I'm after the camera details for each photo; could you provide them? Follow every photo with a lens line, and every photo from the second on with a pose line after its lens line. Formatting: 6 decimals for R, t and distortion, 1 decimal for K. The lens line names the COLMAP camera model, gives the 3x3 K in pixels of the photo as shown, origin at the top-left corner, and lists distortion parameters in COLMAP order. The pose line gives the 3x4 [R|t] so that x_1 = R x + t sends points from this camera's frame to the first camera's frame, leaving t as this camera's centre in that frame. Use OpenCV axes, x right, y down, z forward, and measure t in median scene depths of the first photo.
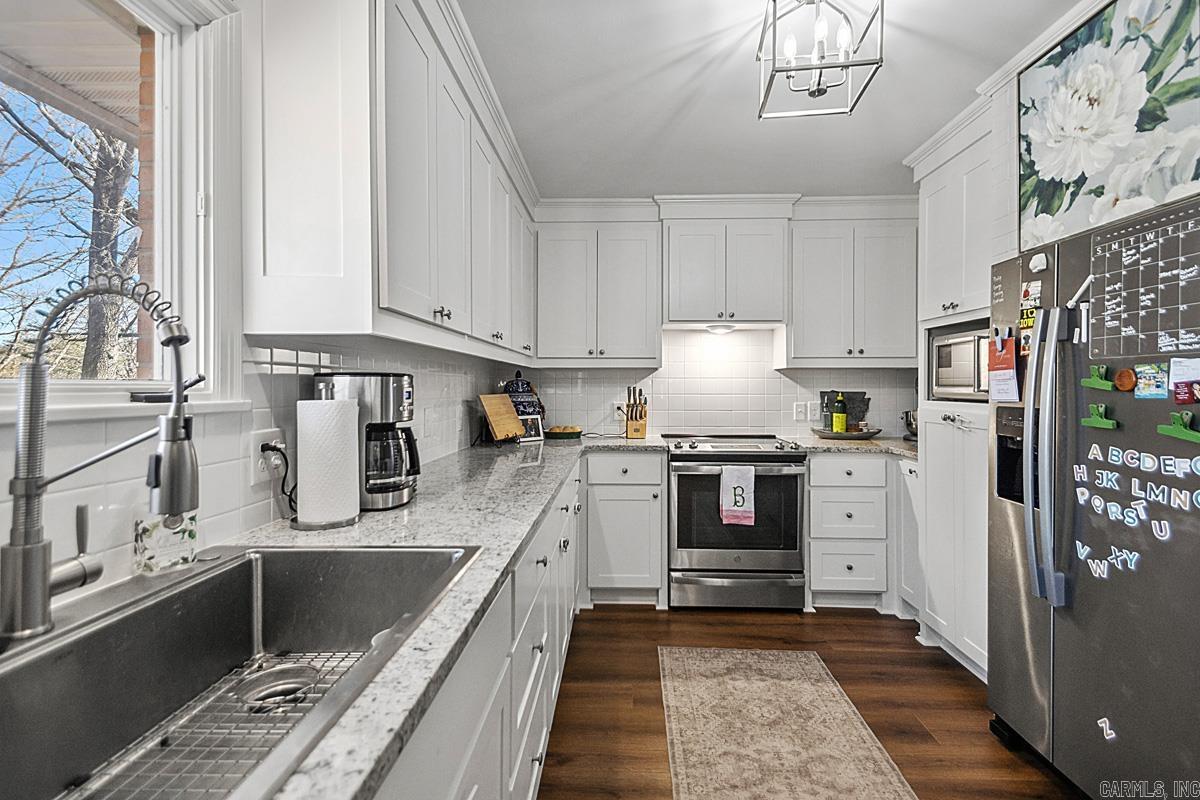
lens RADIAL K [[572.6, 0, 600.0], [0, 572.6, 400.0], [0, 0, 1]] dist [0.001201, -0.000095]
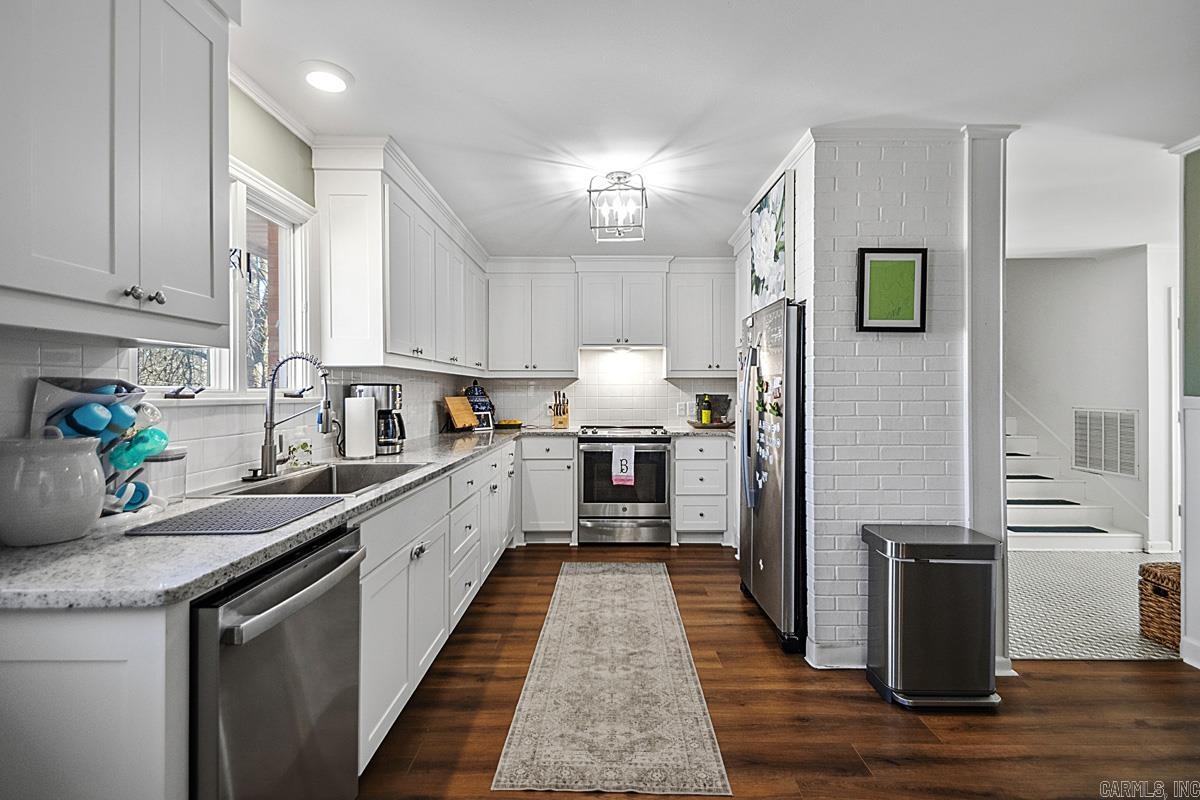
lens RADIAL K [[554.8, 0, 602.0], [0, 554.8, 403.9], [0, 0, 1]] dist [0.002849, 0.000338]
pose [[0.998949, -0.003483, 0.045694, 0.118040], [0.003568, 0.999992, -0.001783, 0.011712], [-0.045688, 0.001944, 0.998954, -0.406912]]
